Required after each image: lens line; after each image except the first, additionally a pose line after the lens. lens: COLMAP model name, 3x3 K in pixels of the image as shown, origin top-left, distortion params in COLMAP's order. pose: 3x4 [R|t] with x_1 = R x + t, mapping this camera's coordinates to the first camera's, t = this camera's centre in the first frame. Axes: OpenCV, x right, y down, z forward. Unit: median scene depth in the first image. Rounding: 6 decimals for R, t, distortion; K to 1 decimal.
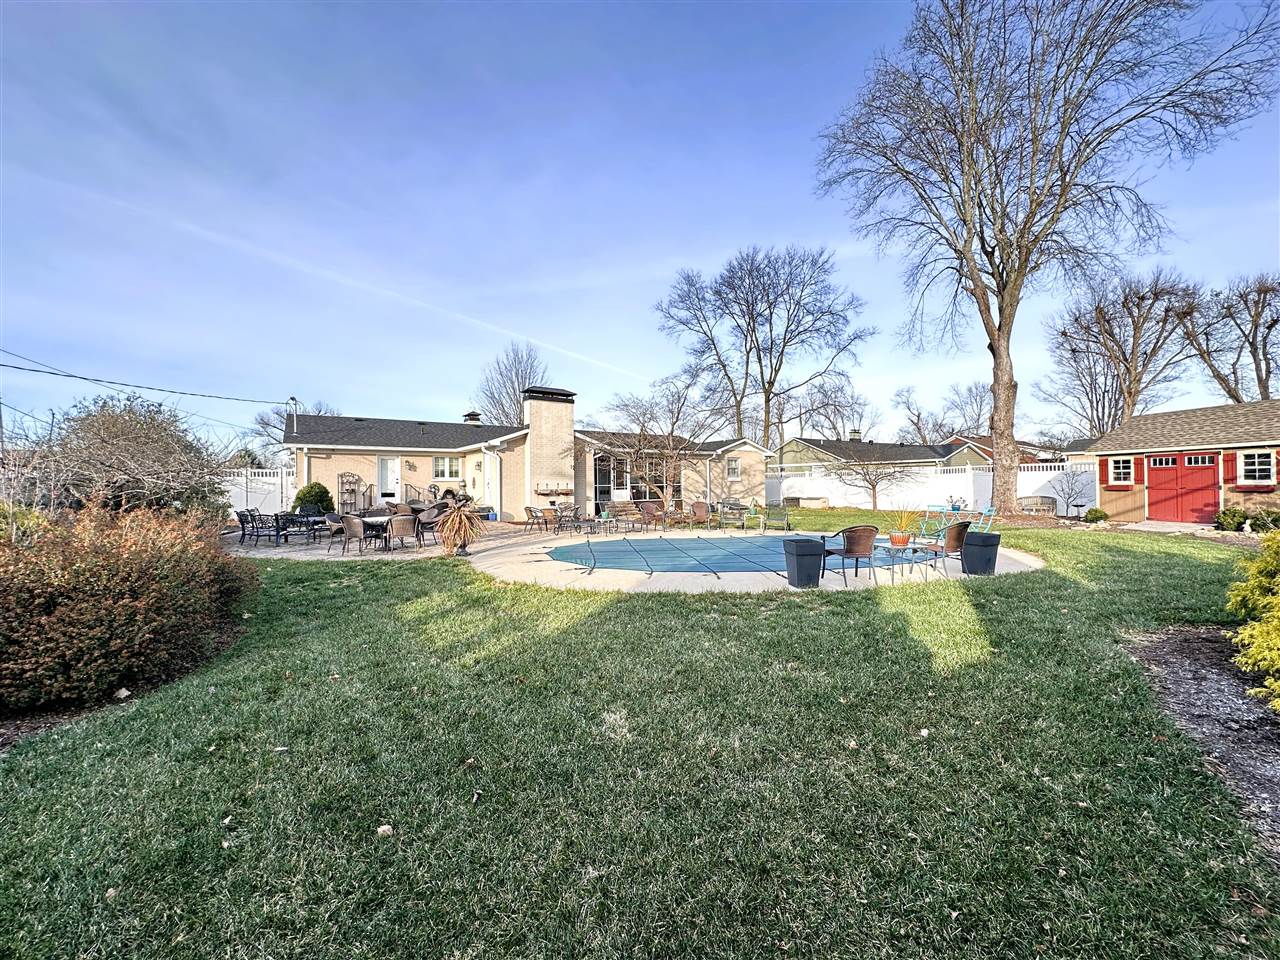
lens RADIAL K [[509.4, 0, 640.0], [0, 509.4, 480.0], [0, 0, 1]] dist [0.000461, 0.000086]
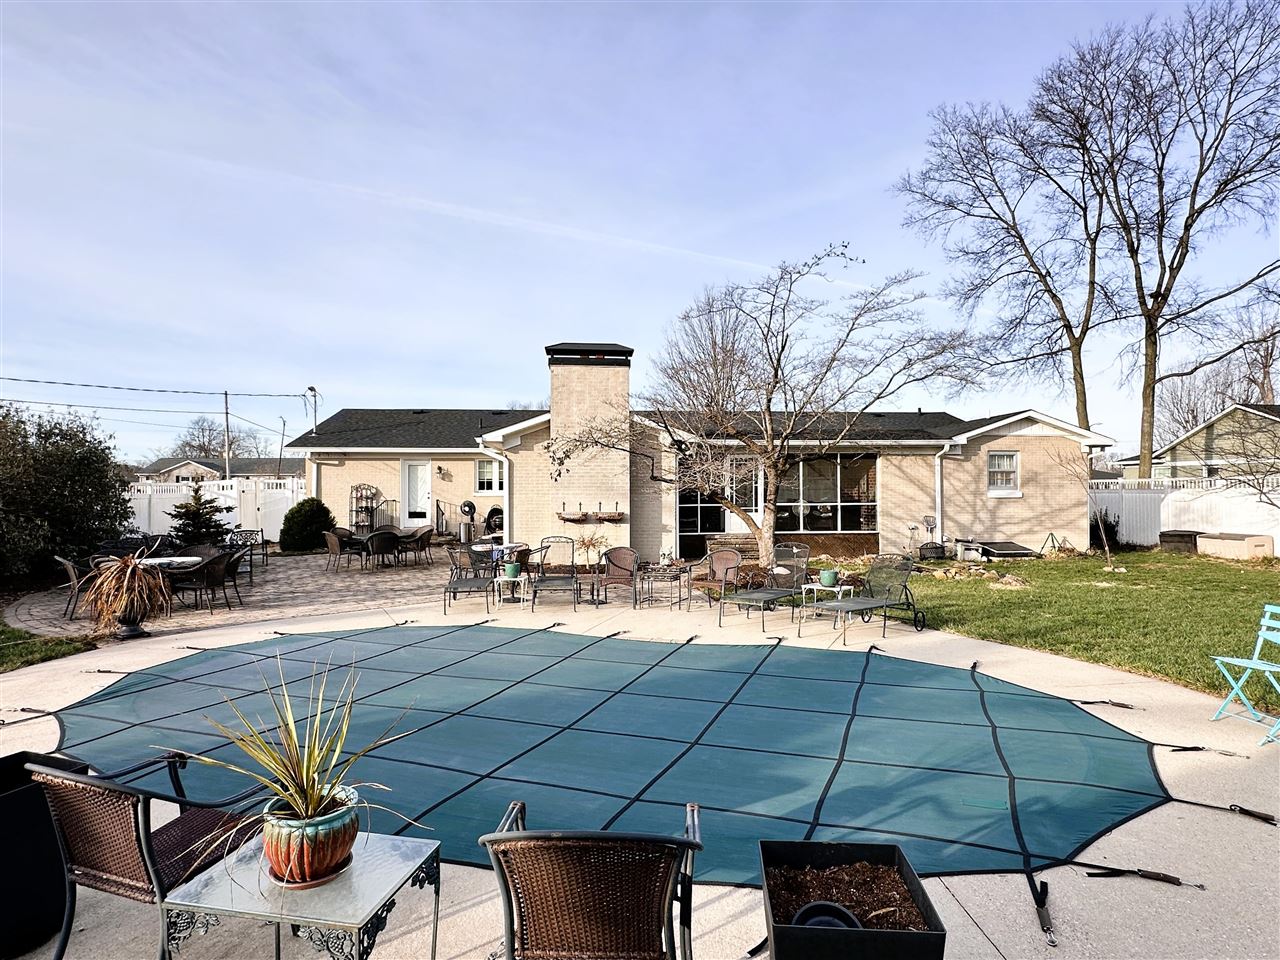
lens RADIAL K [[716.7, 0, 640.0], [0, 716.7, 480.0], [0, 0, 1]] dist [0.001520, -0.000453]
pose [[0.876164, -0.003243, -0.482003, 0.249897], [-0.000605, 0.999969, -0.007828, -0.011251], [0.482013, 0.007150, 0.876135, 0.253239]]
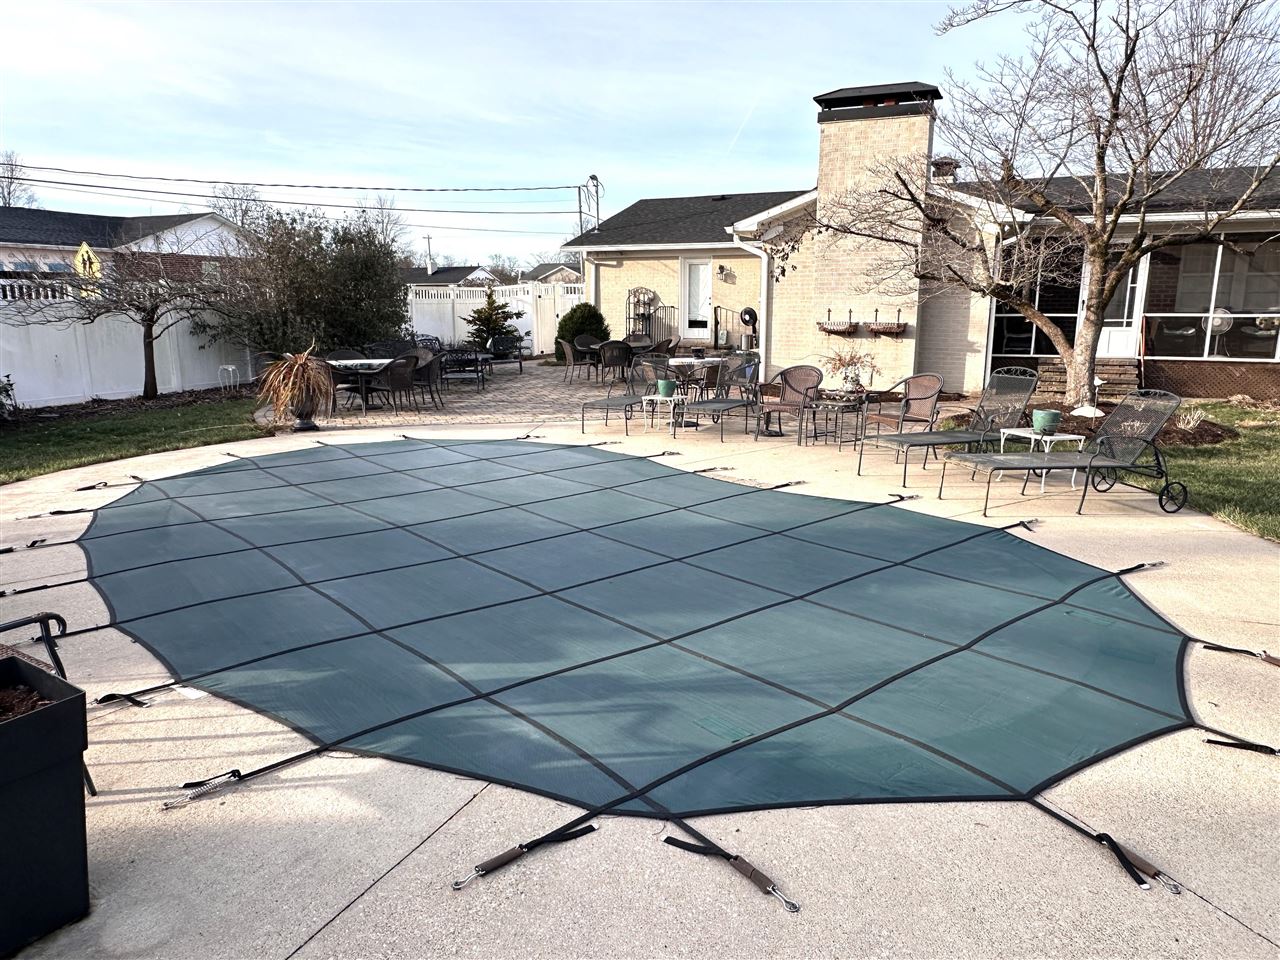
lens RADIAL K [[856.6, 0, 636.5], [0, 856.6, 487.2], [0, 0, 1]] dist [-0.000947, -0.002059]
pose [[0.529366, 0.186647, -0.827608, 0.339626], [0.002065, 0.975213, 0.221257, -0.006979], [0.848391, -0.118835, 0.515859, 0.357813]]
